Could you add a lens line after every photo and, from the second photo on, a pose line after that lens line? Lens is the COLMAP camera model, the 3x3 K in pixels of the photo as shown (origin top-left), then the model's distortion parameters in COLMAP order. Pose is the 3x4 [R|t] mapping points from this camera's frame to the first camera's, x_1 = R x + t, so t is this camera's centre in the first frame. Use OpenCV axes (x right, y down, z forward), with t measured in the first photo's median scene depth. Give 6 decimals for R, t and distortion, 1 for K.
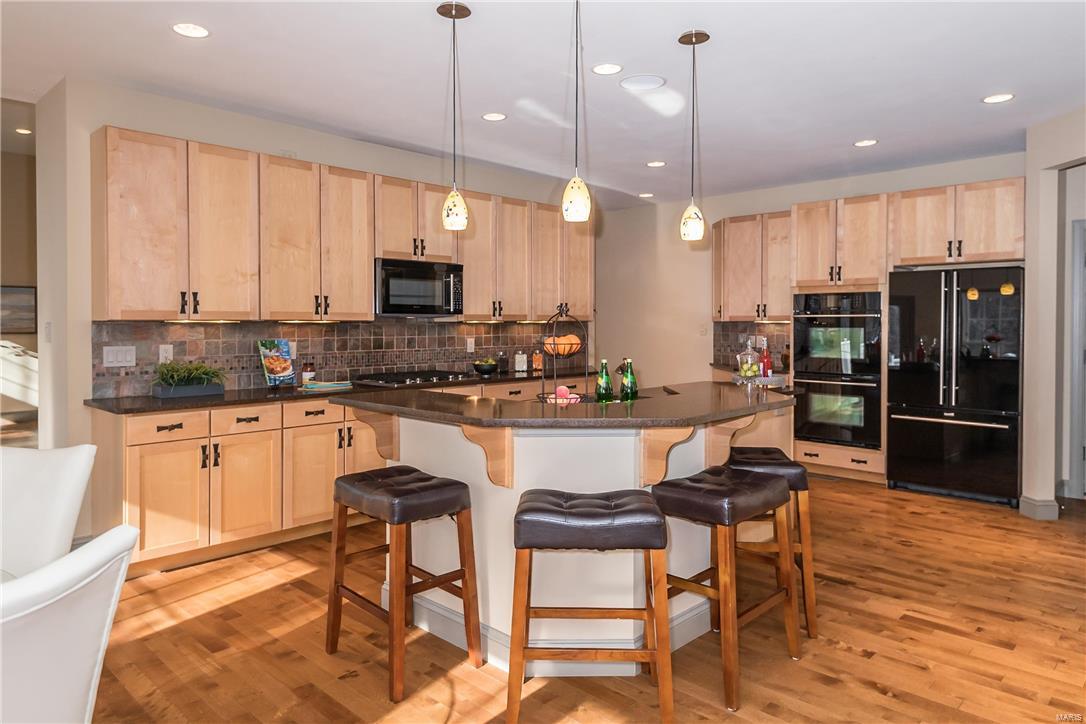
lens RADIAL K [[700.9, 0, 545.6], [0, 700.9, 330.5], [0, 0, 1]] dist [0.035995, -0.022871]
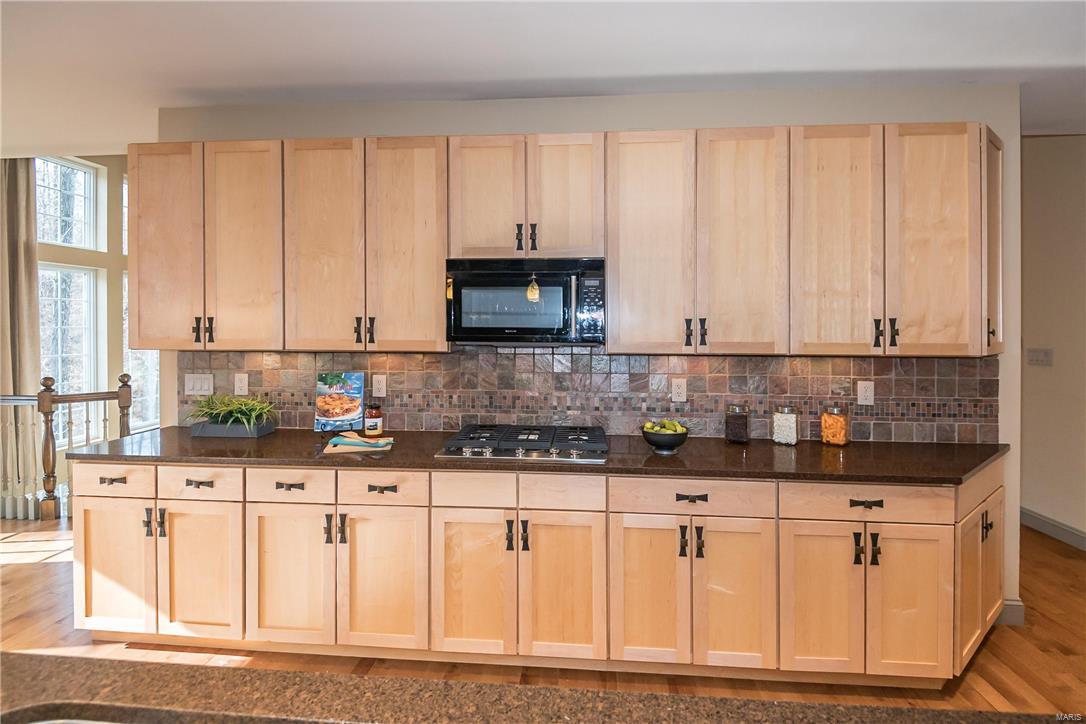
lens RADIAL K [[513.4, 0, 552.6], [0, 513.4, 326.1], [0, 0, 1]] dist [0.008000, -0.004317]
pose [[0.623253, 0.001879, -0.782018, 0.195596], [-0.012214, 0.999899, -0.007332, -0.033973], [0.781925, 0.014122, 0.623213, 0.722054]]
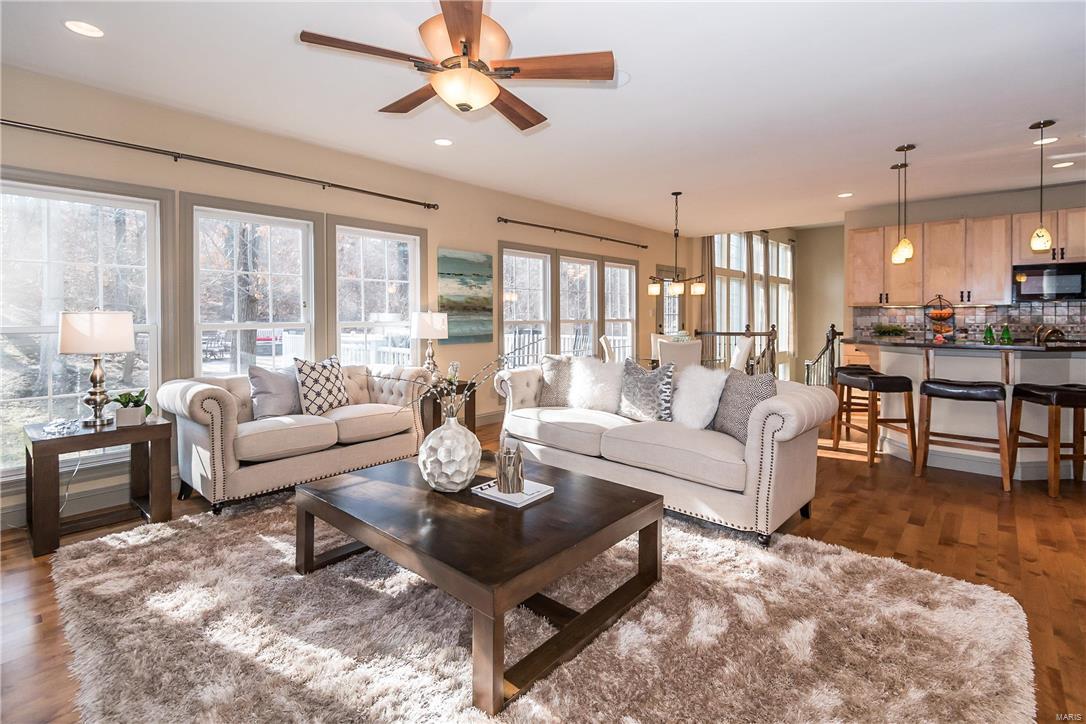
lens RADIAL K [[500.8, 0, 562.4], [0, 500.8, 326.1], [0, 0, 1]] dist [0.015379, -0.010751]
pose [[0.041937, 0.018248, -0.998954, 0.817342], [-0.006298, 0.999818, 0.018000, 0.020479], [0.999100, 0.005537, 0.042045, -0.074862]]
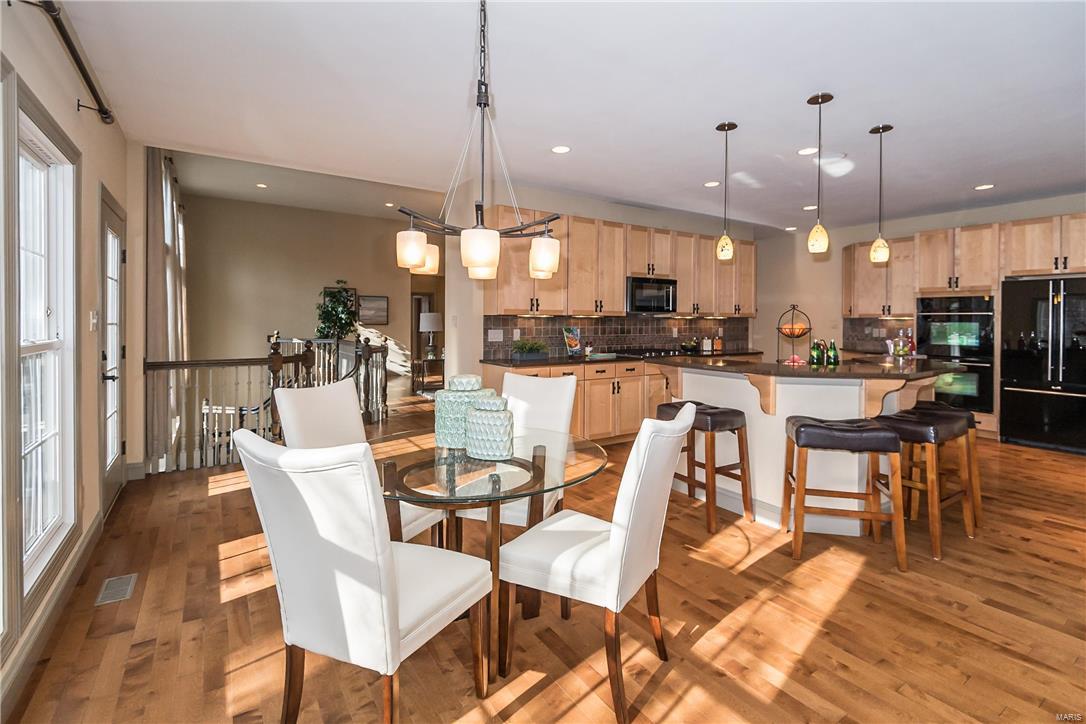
lens RADIAL K [[500.8, 0, 546.0], [0, 500.8, 320.4], [0, 0, 1]] dist [0.015379, -0.010751]
pose [[0.974722, 0.004091, -0.223383, -0.157089], [-0.006730, 0.999916, -0.011052, 0.009423], [0.223319, 0.012276, 0.974668, -0.137532]]
